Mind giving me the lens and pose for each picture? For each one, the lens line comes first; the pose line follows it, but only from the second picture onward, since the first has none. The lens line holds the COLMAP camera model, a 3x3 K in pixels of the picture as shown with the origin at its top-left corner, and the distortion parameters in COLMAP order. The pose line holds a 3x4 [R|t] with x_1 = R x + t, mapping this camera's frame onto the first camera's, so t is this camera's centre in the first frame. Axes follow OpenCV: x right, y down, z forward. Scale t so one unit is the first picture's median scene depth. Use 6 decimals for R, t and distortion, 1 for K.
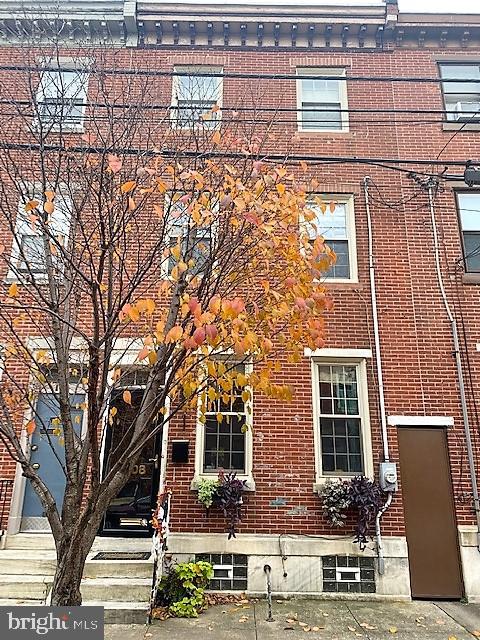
lens RADIAL K [[485.4, 0, 240.0], [0, 485.4, 320.0], [0, 0, 1]] dist [0.023386, -0.004030]
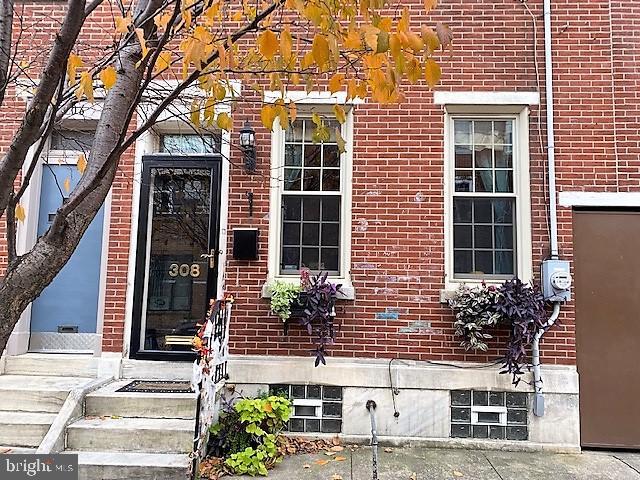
lens RADIAL K [[485.4, 0, 320.0], [0, 485.4, 240.0], [0, 0, 1]] dist [0.023386, -0.004030]
pose [[0.999113, 0.003030, -0.041999, 0.011243], [0.005153, 0.981110, 0.193382, 0.142223], [0.041792, -0.193427, 0.980224, 0.359605]]
